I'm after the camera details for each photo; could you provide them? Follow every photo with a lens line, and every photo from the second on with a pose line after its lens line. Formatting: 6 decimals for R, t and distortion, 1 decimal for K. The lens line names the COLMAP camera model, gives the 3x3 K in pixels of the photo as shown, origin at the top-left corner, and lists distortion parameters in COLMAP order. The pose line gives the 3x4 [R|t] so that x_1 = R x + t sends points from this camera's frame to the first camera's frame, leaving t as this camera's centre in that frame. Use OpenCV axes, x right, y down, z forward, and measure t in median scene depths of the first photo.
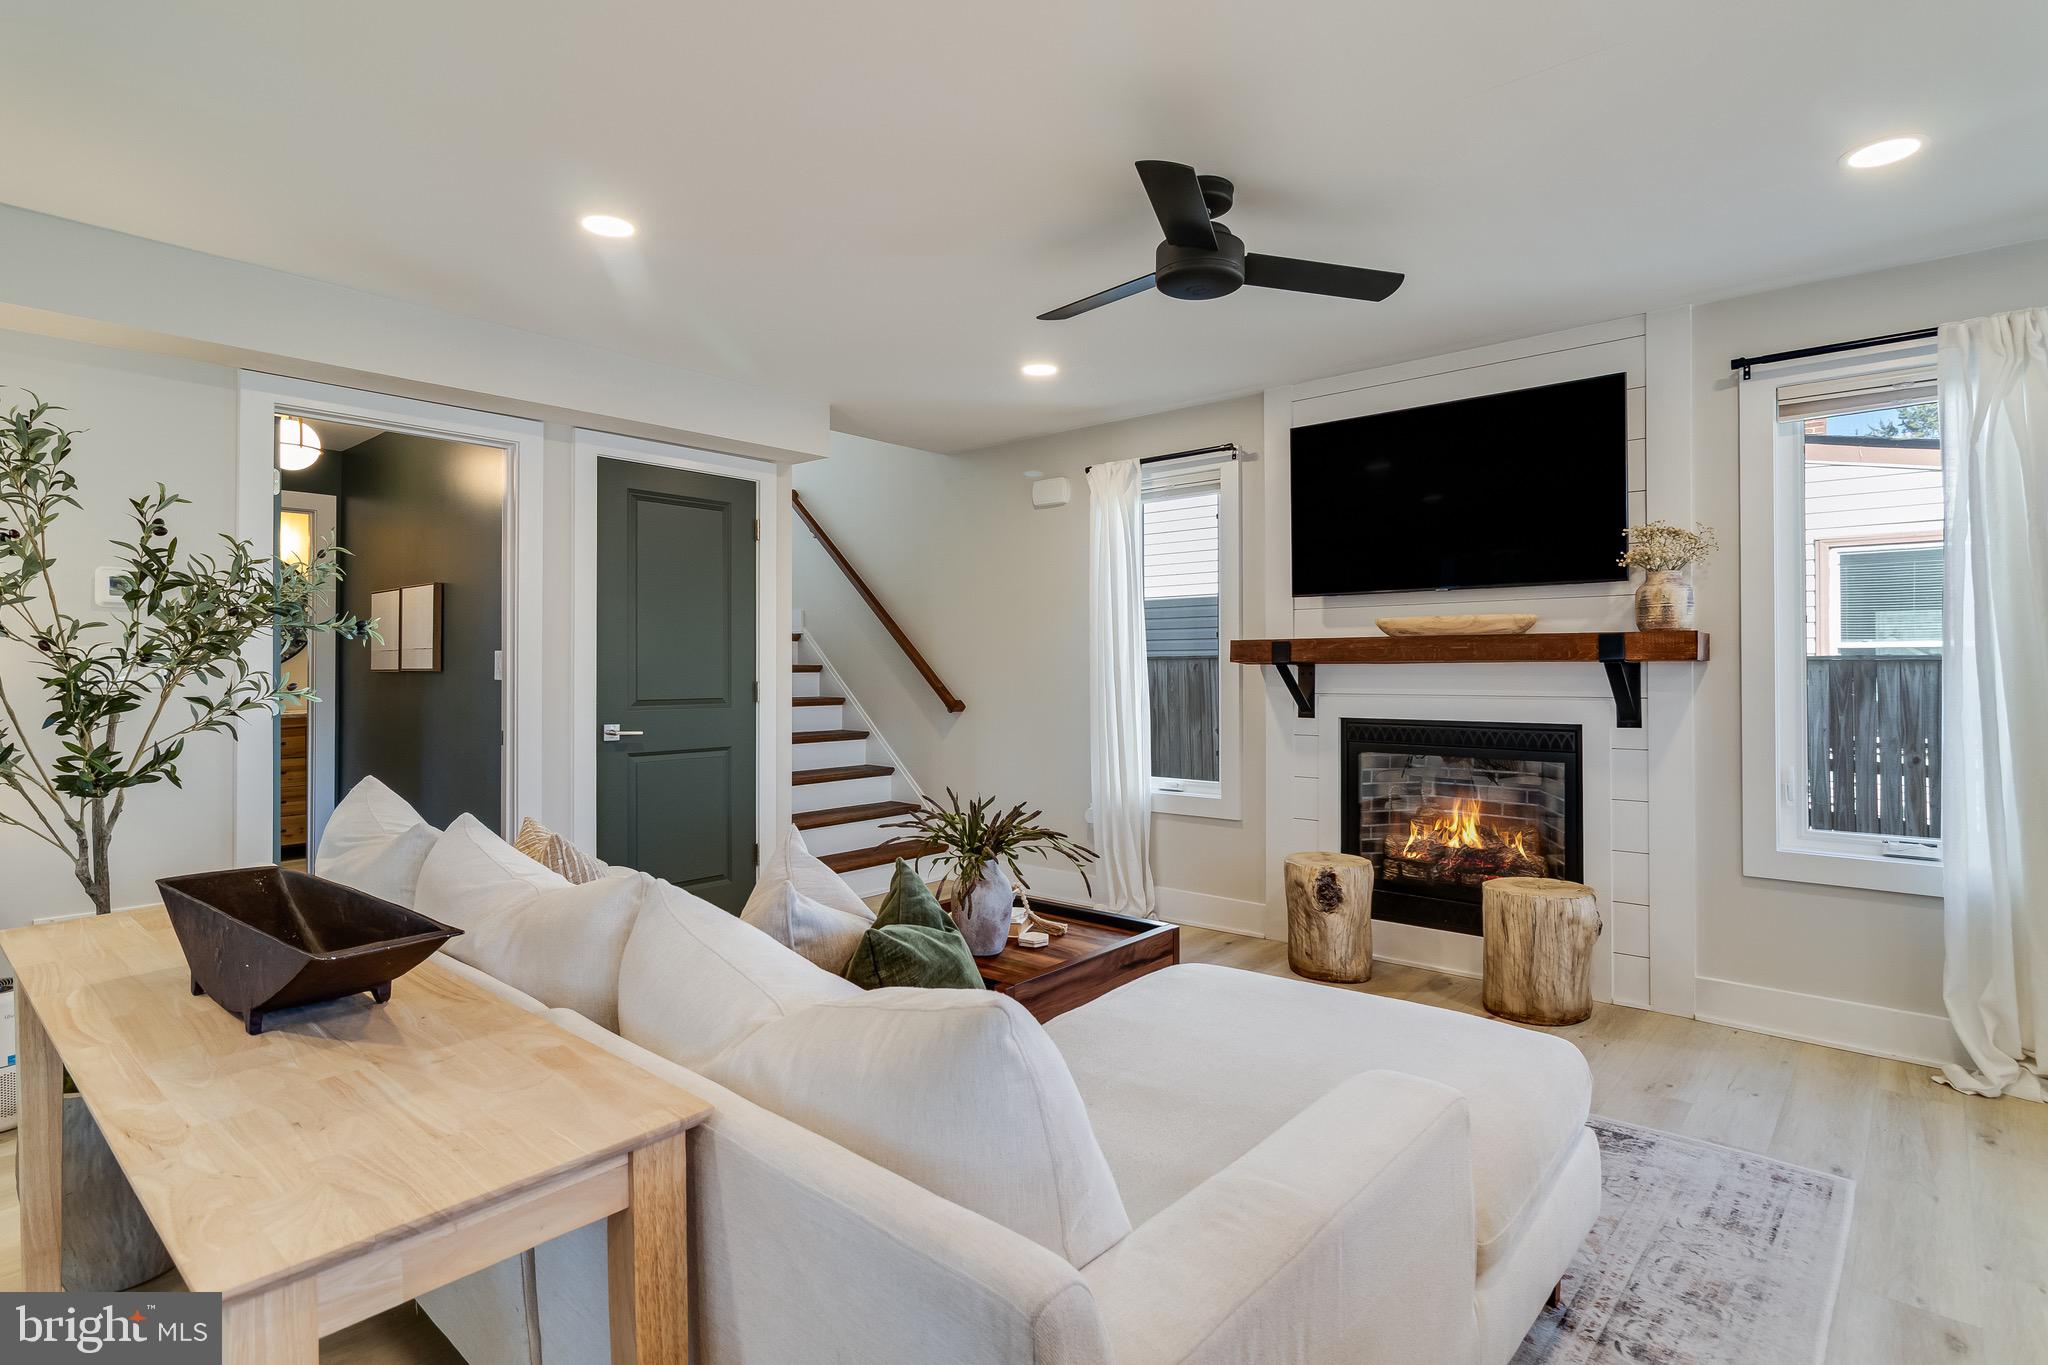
lens RADIAL K [[1033.7, 0, 1022.9], [0, 1033.7, 663.4], [0, 0, 1]] dist [0.004079, 0.000380]
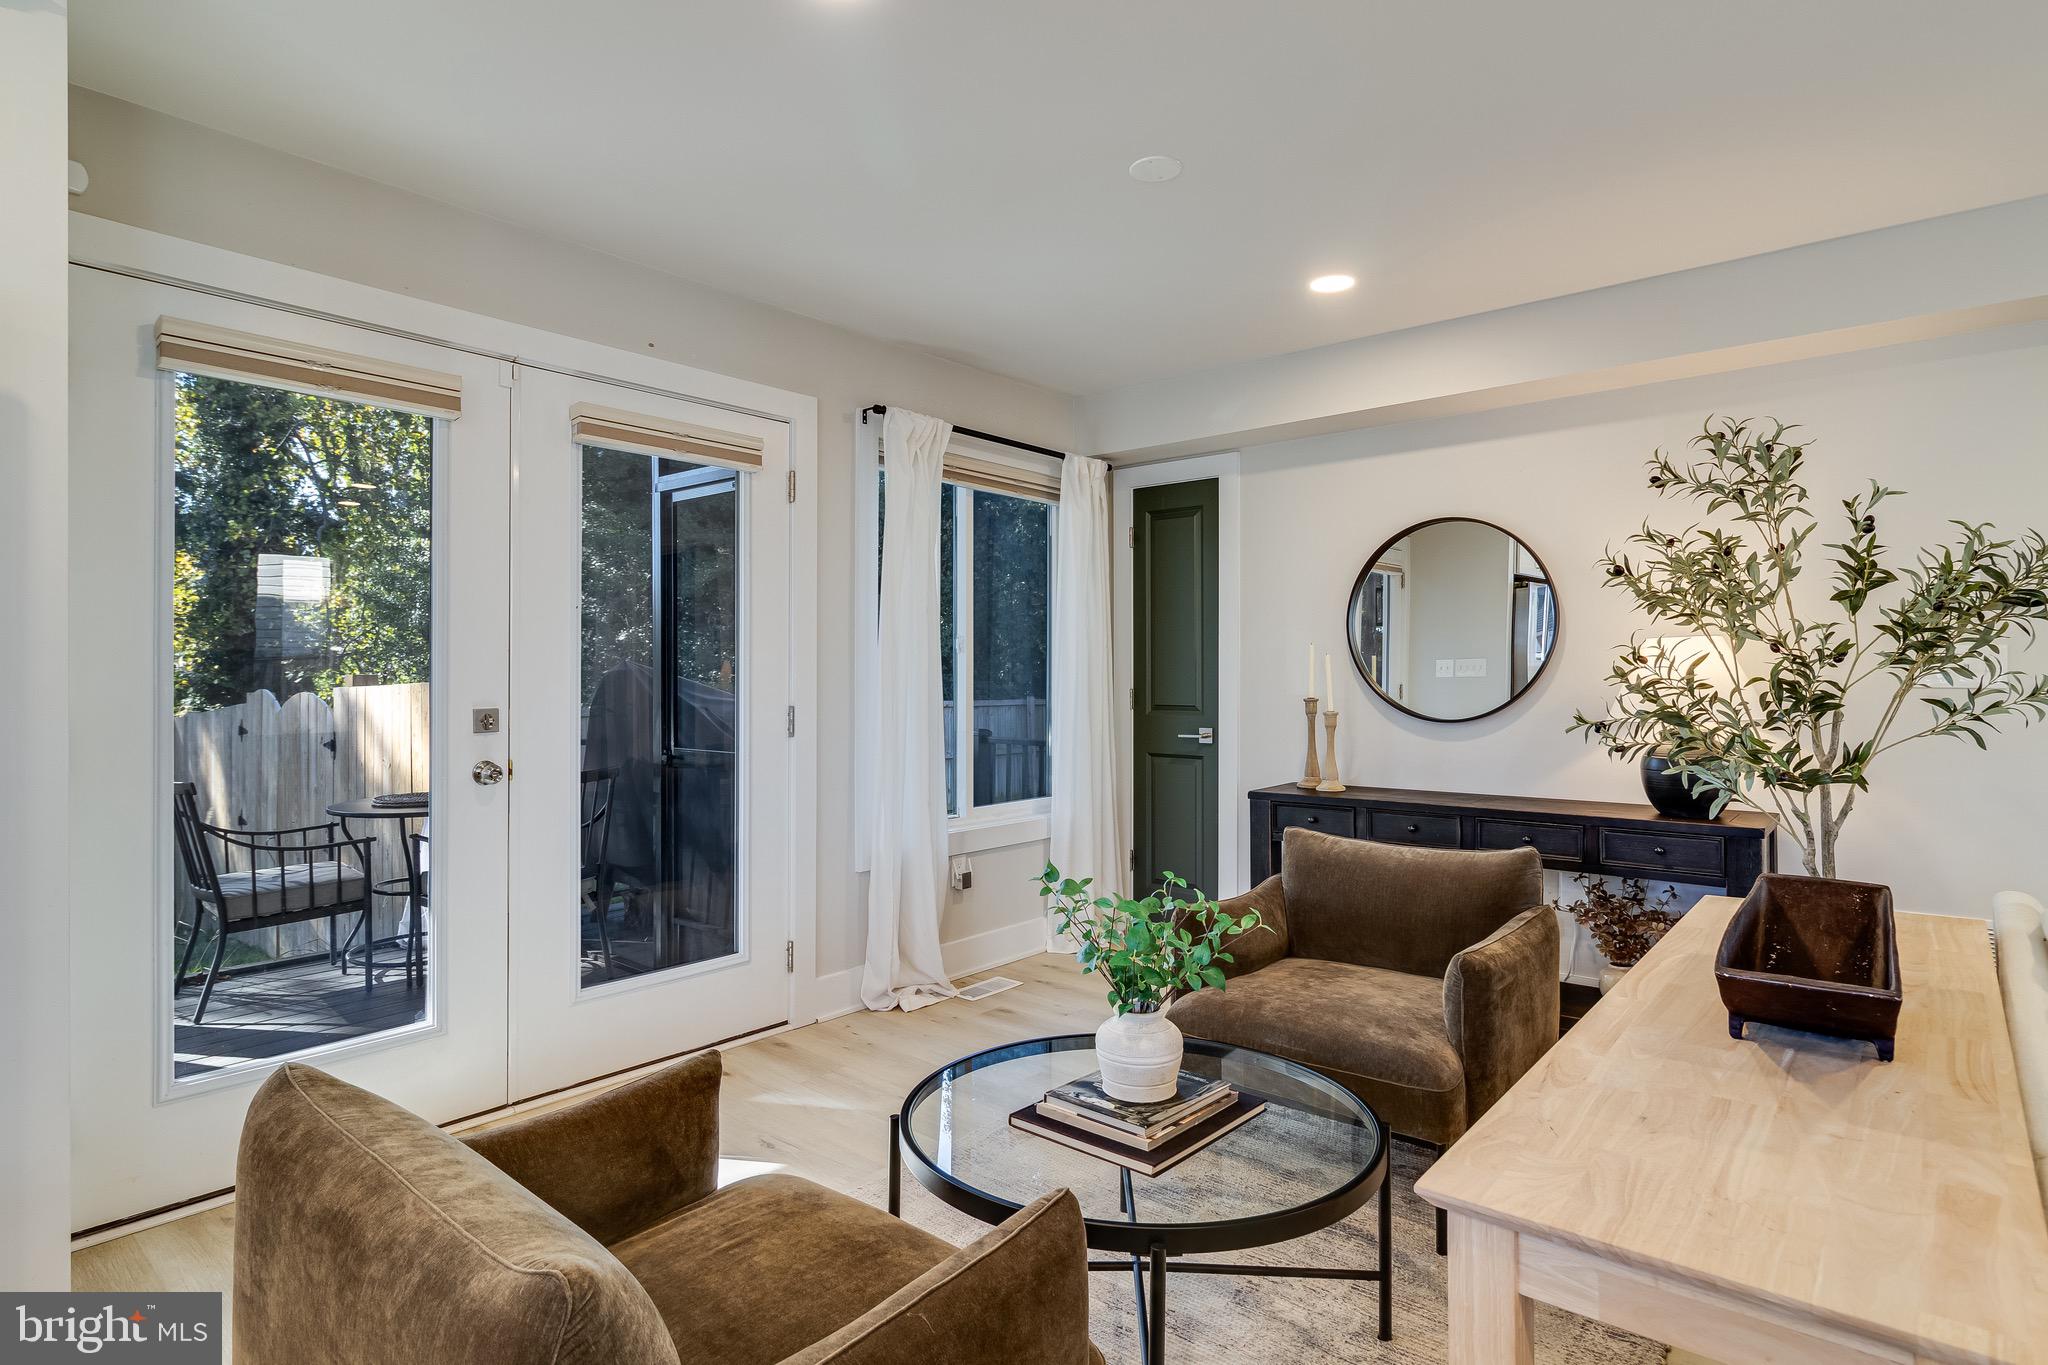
lens RADIAL K [[1068.0, 0, 1026.2], [0, 1068.0, 670.8], [0, 0, 1]] dist [-0.001047, 0.000373]
pose [[0.014795, 0.000852, -0.999890, 0.100426], [0.008006, 0.999967, 0.000970, -0.000100], [0.999858, -0.008020, 0.014787, 0.113980]]
